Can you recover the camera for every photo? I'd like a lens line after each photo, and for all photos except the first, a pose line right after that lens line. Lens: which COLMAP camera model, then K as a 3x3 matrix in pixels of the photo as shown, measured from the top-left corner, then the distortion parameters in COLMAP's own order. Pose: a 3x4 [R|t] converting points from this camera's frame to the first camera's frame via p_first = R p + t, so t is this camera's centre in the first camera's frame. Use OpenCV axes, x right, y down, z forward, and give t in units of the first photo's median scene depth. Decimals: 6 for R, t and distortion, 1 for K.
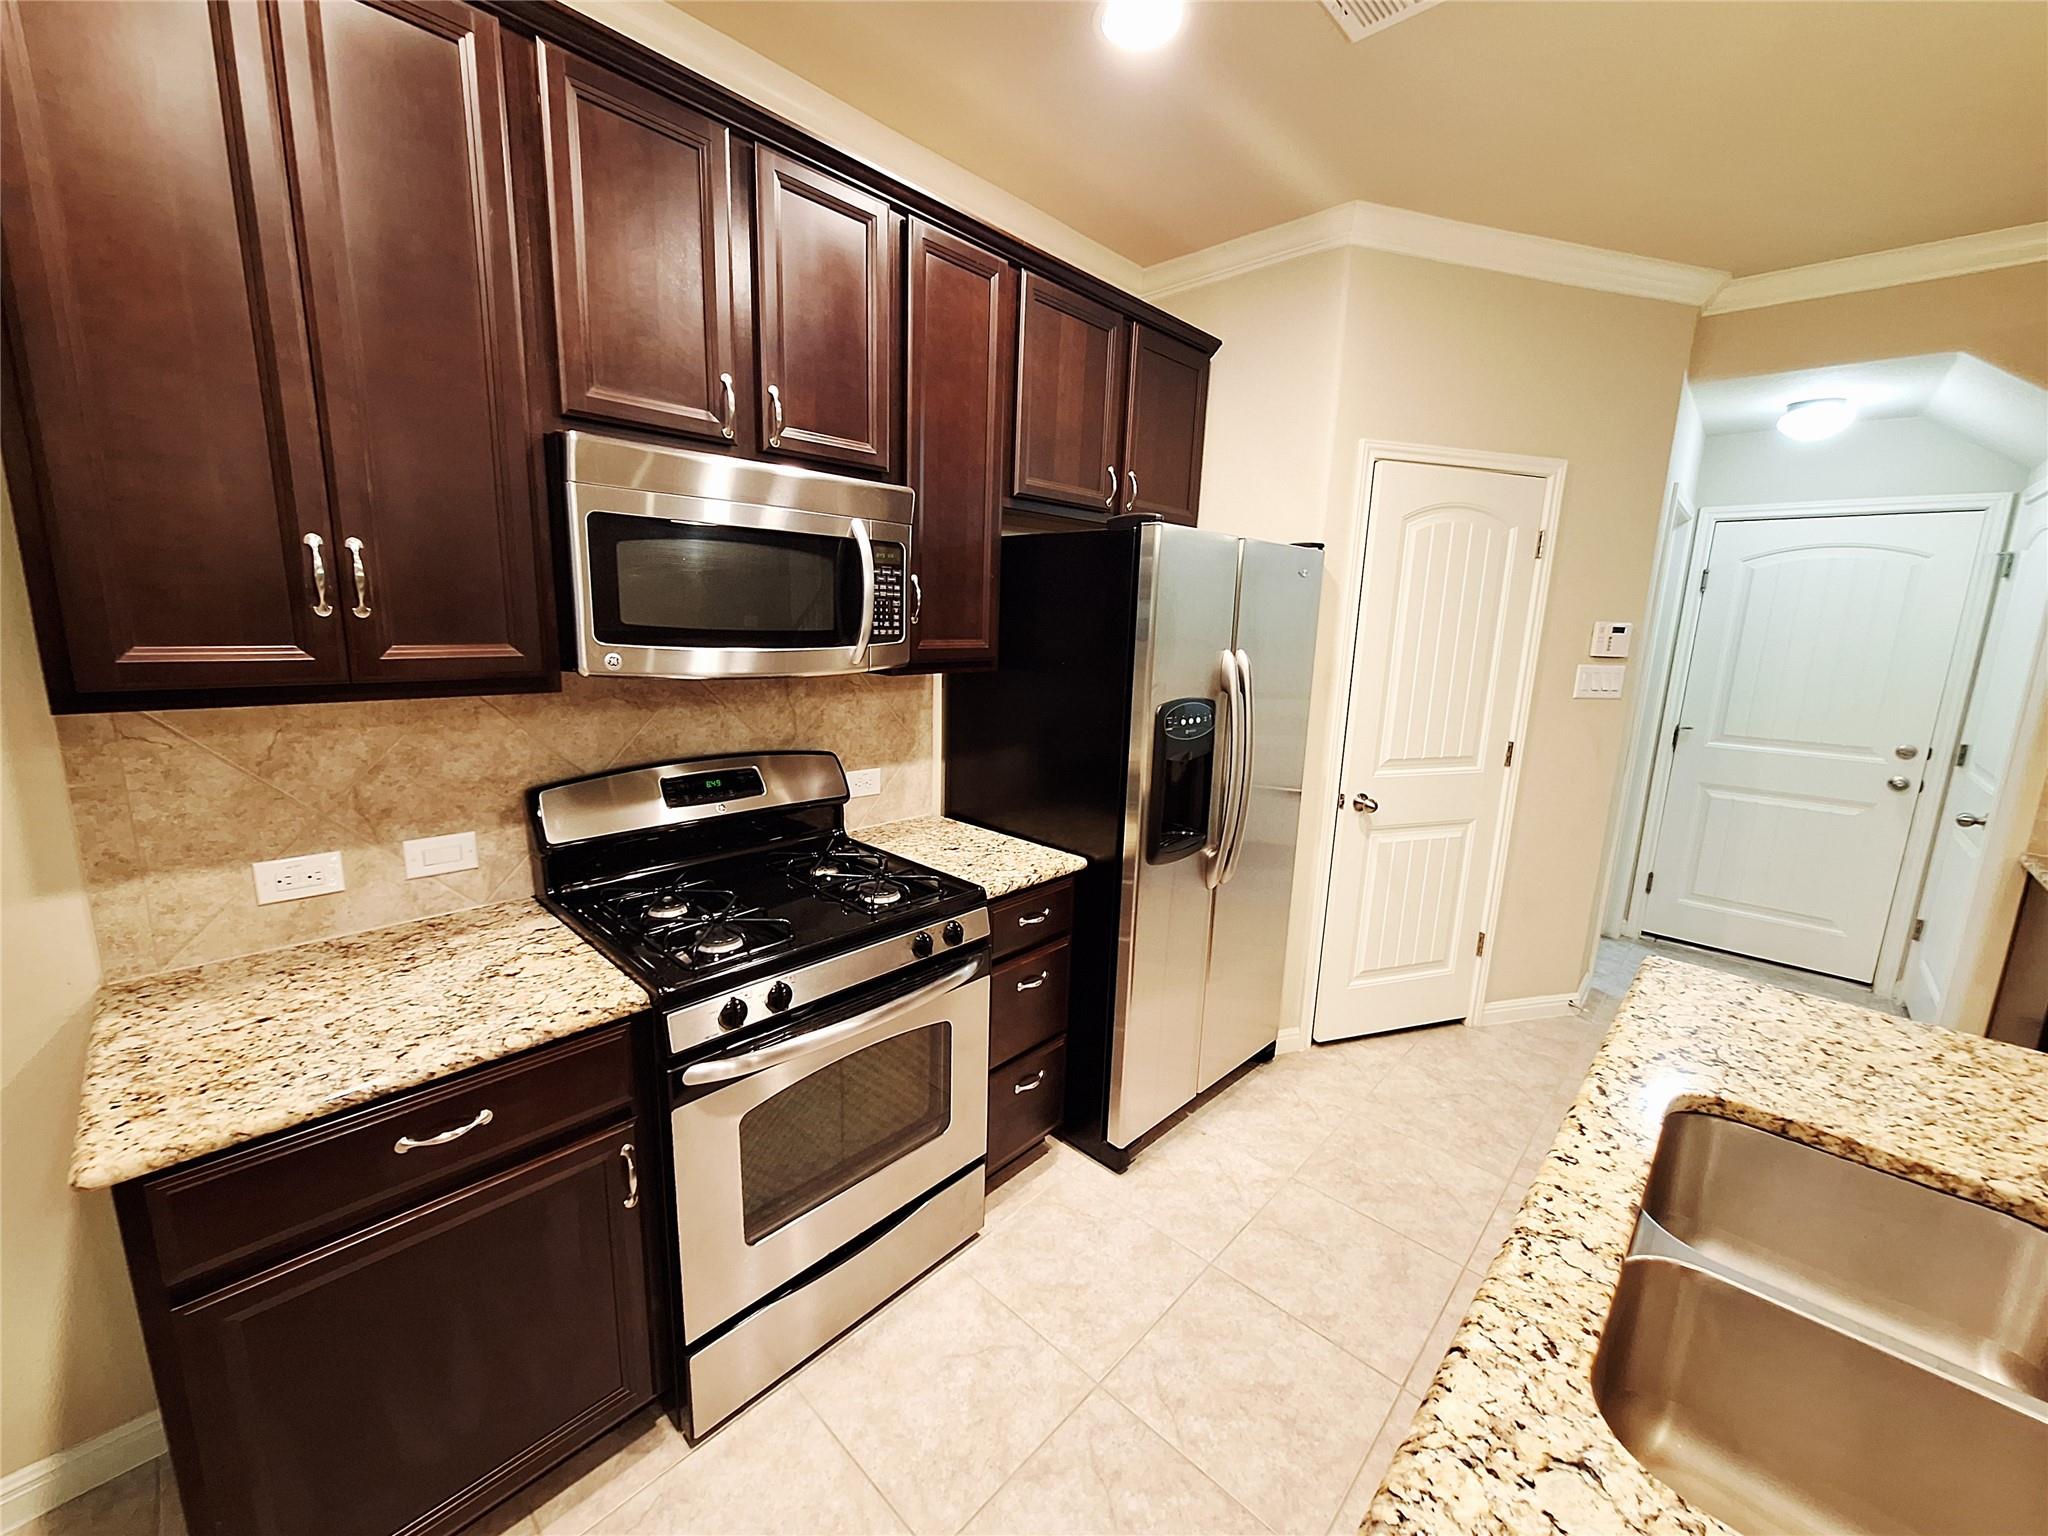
lens RADIAL K [[802.3, 0, 1001.7], [0, 802.3, 768.4], [0, 0, 1]] dist [-0.004350, 0.000650]
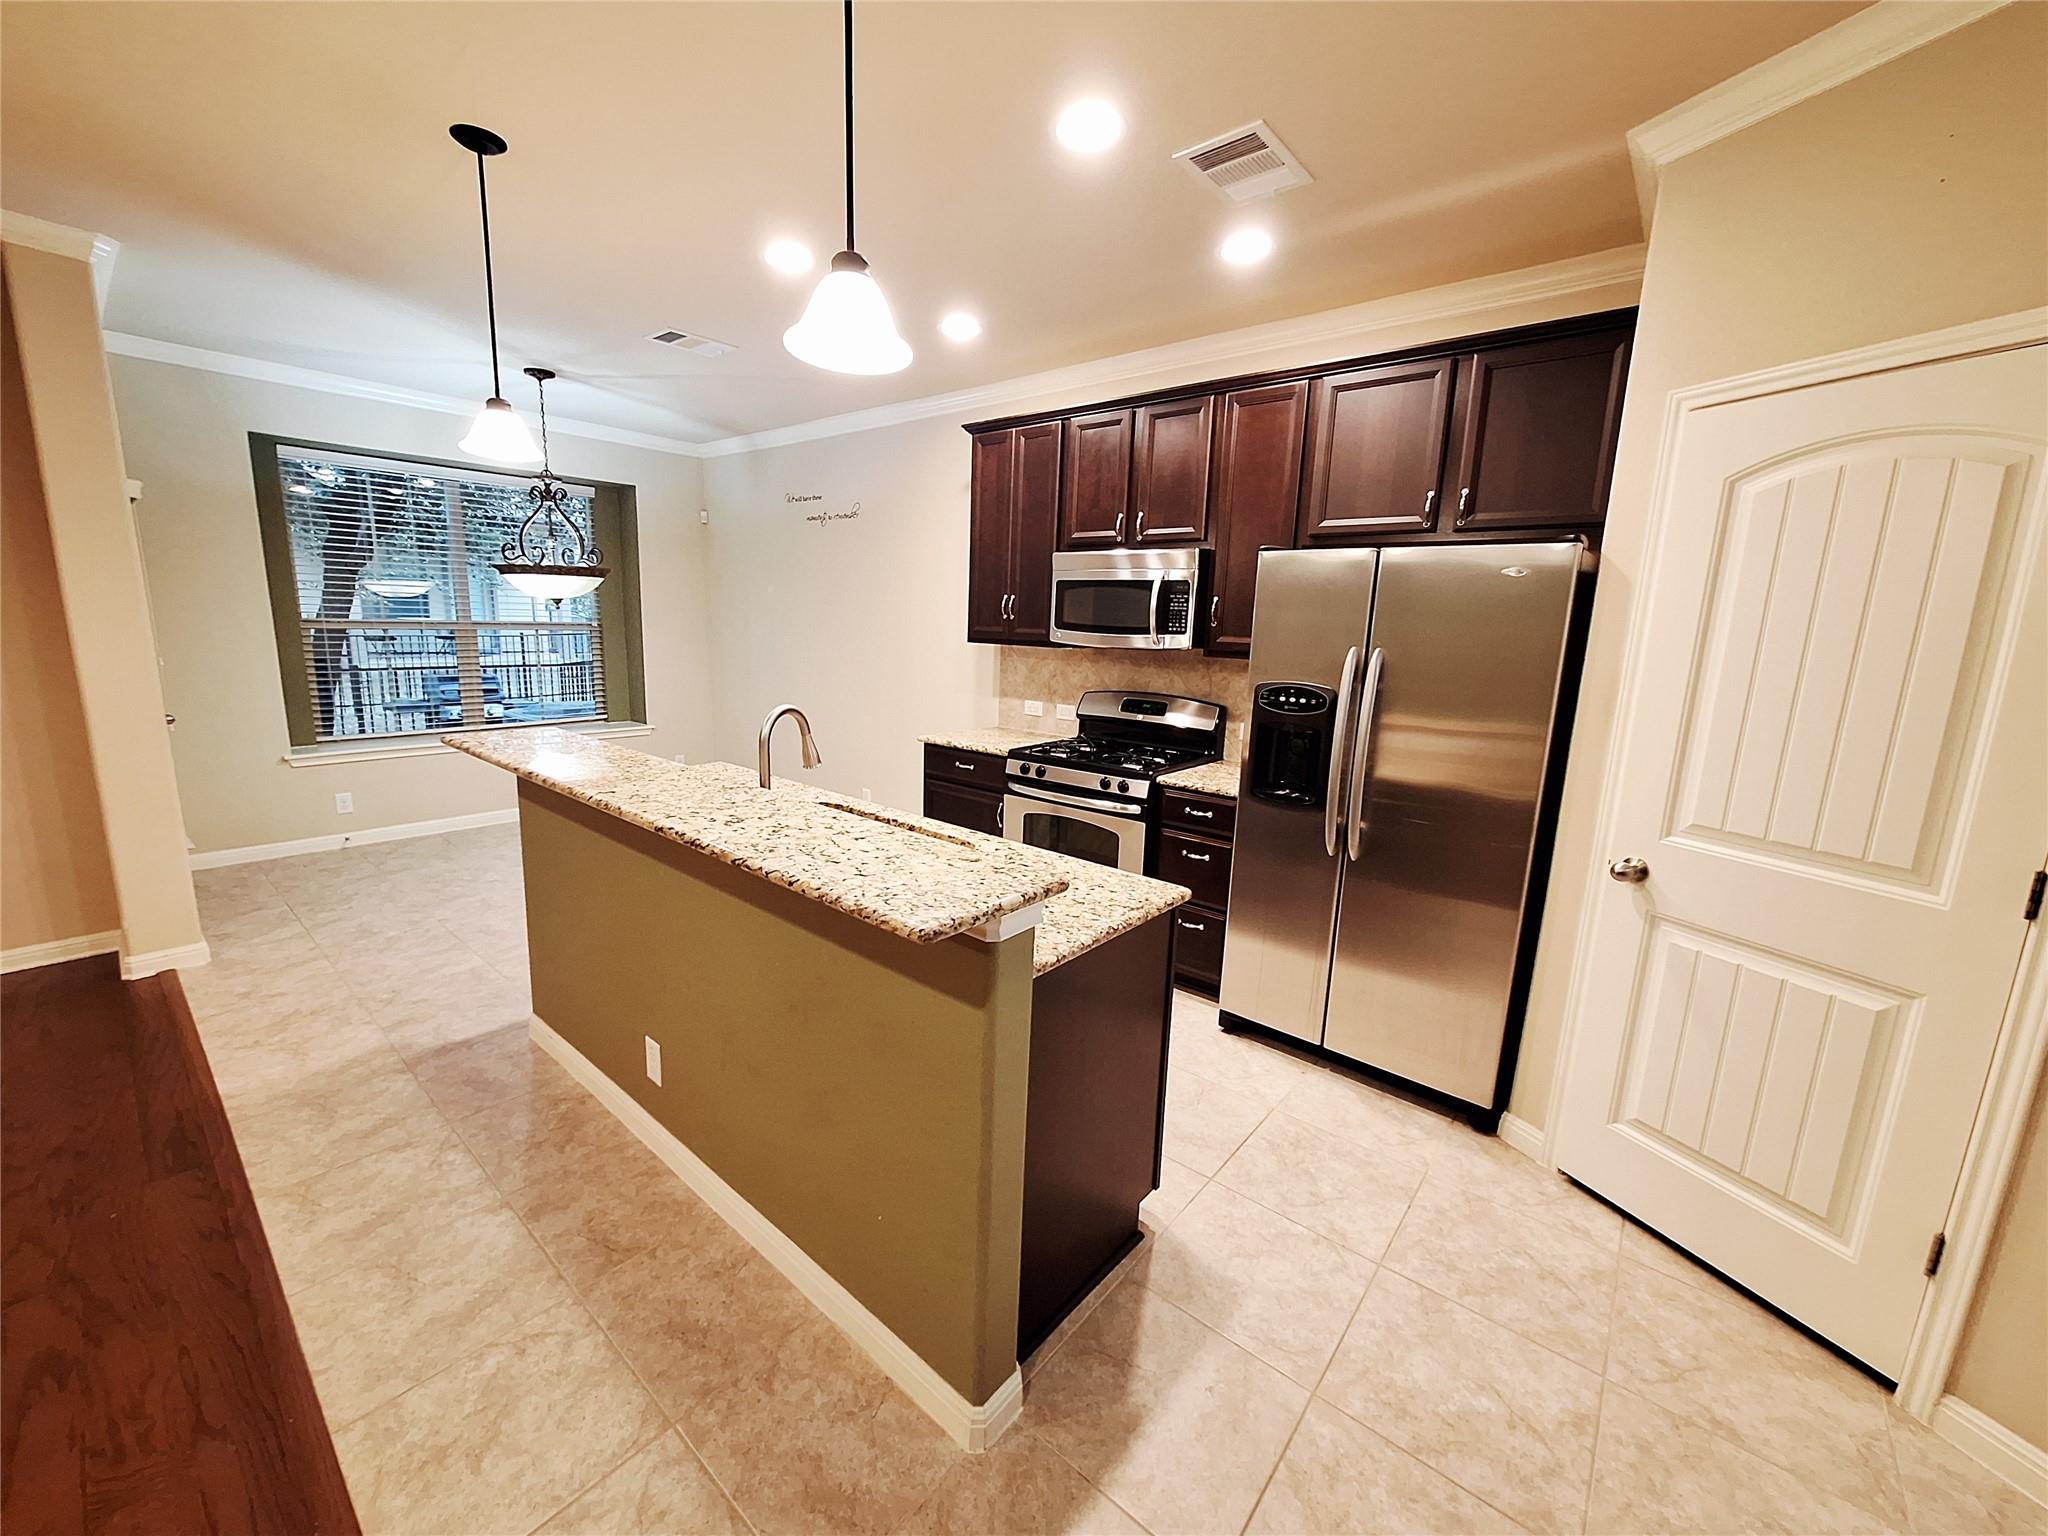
lens RADIAL K [[802.3, 0, 1001.8], [0, 802.3, 766.2], [0, 0, 1]] dist [-0.004350, 0.000650]
pose [[0.065052, 0.158873, -0.985154, 1.810939], [-0.216884, 0.965896, 0.141446, -0.045318], [0.974028, 0.204462, 0.097290, 0.546164]]
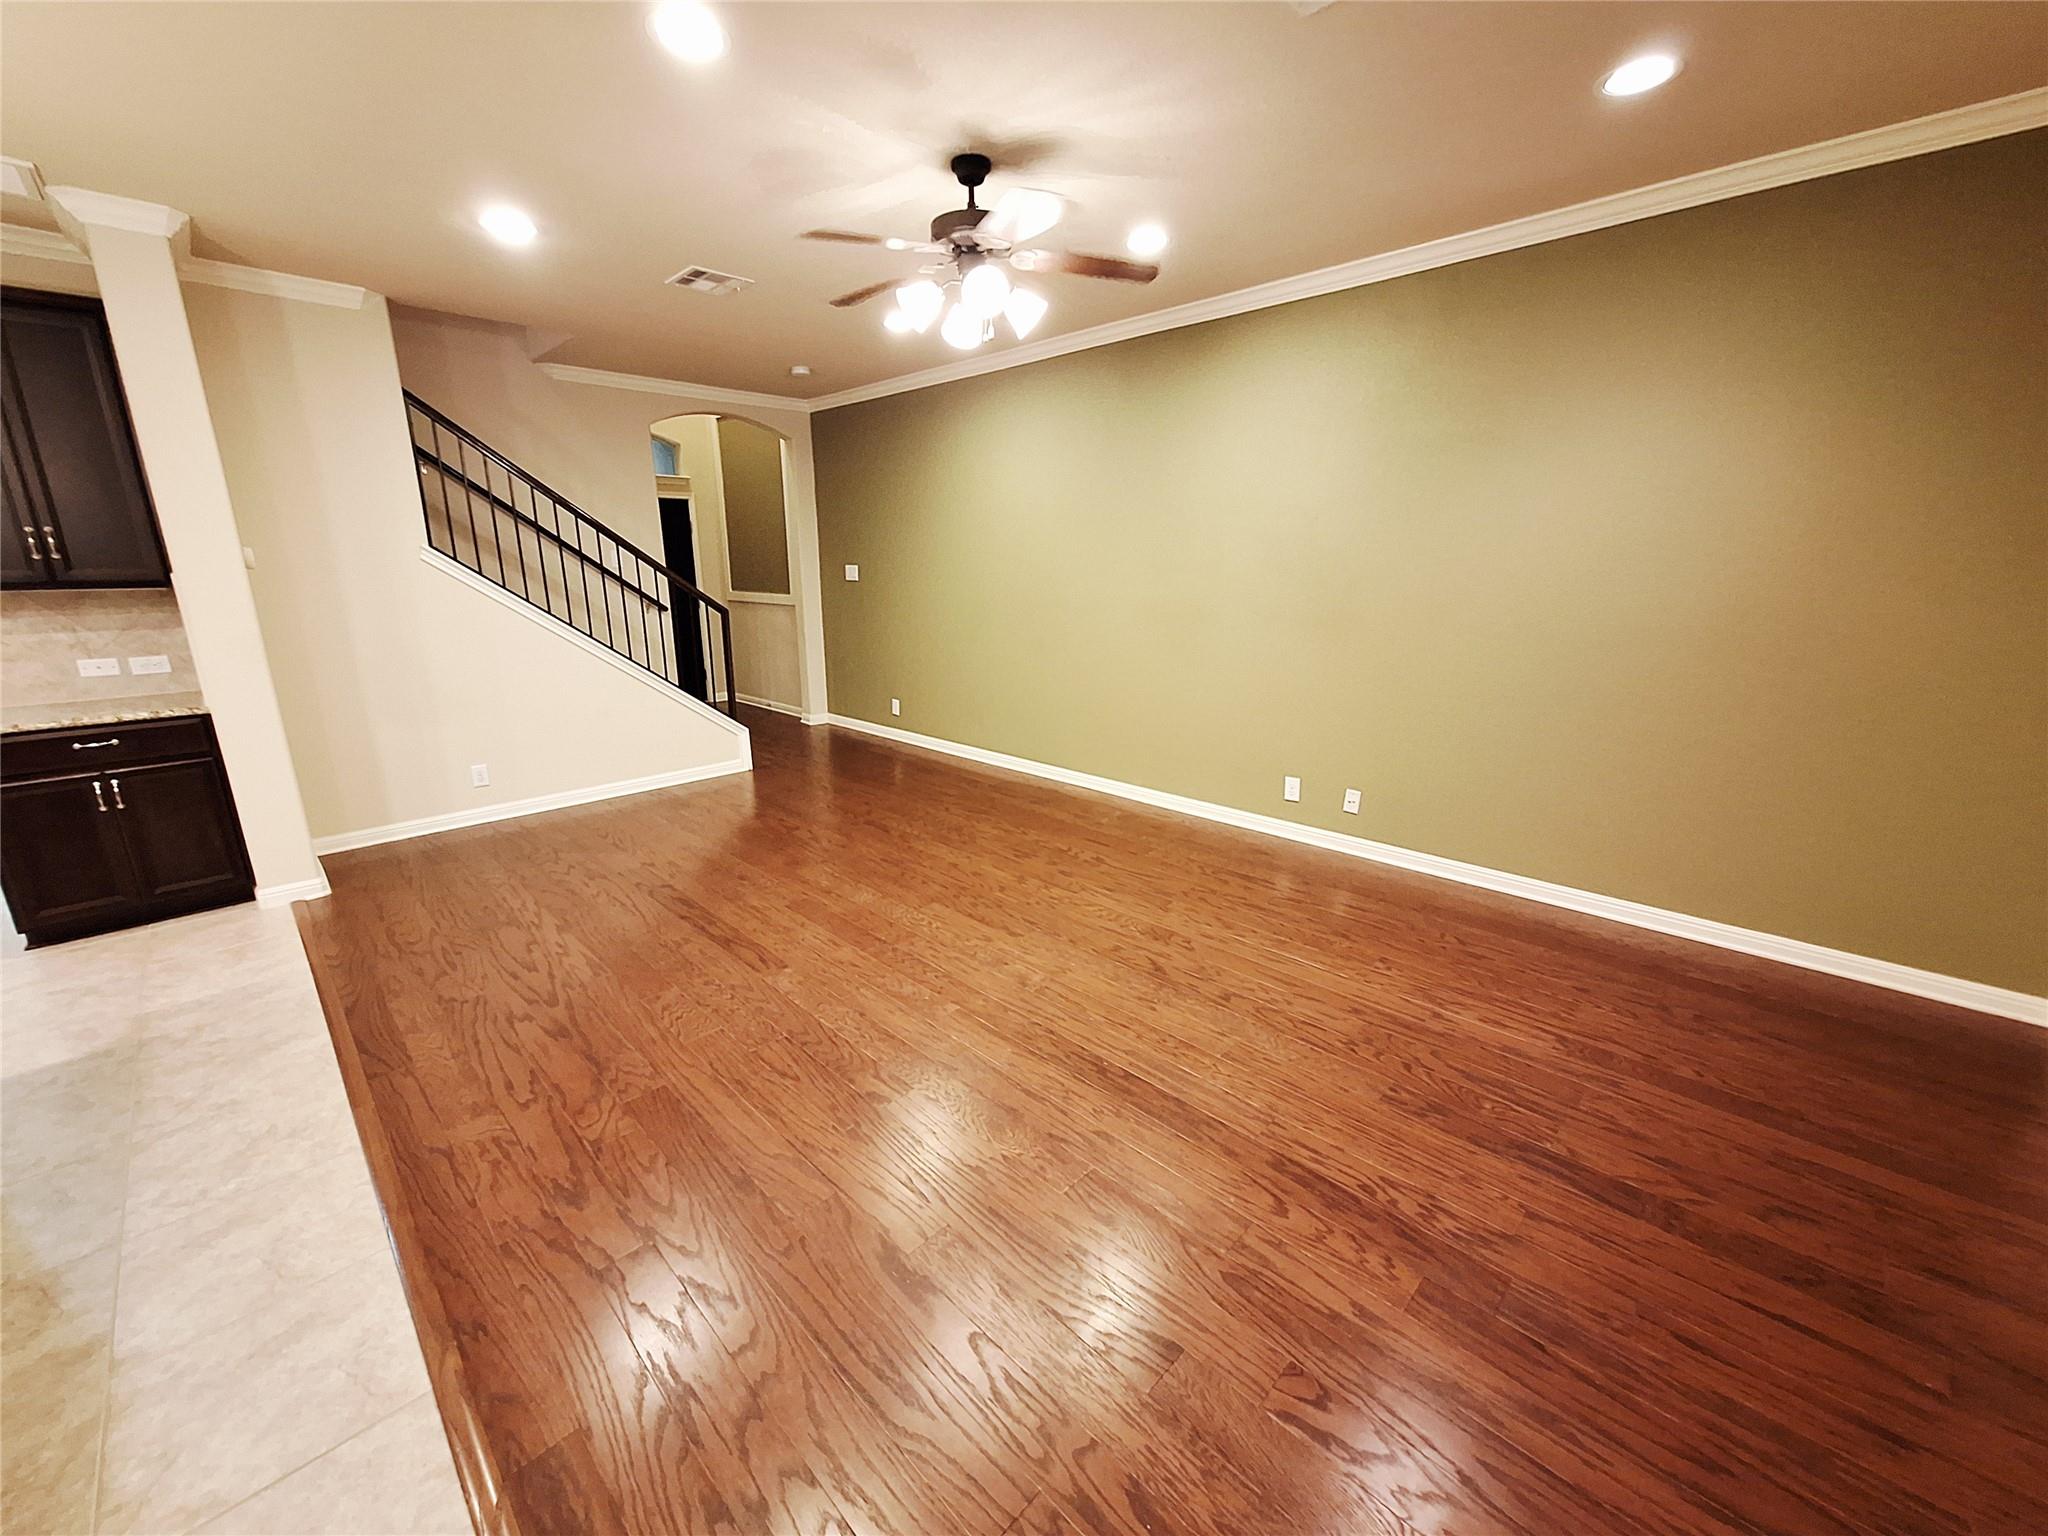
lens RADIAL K [[802.3, 0, 1006.2], [0, 802.3, 767.2], [0, 0, 1]] dist [-0.004350, 0.000650]
pose [[0.012333, -0.278992, 0.960214, 0.042705], [0.192699, 0.942950, 0.271501, 0.242493], [-0.981180, 0.181684, 0.065391, -1.069146]]
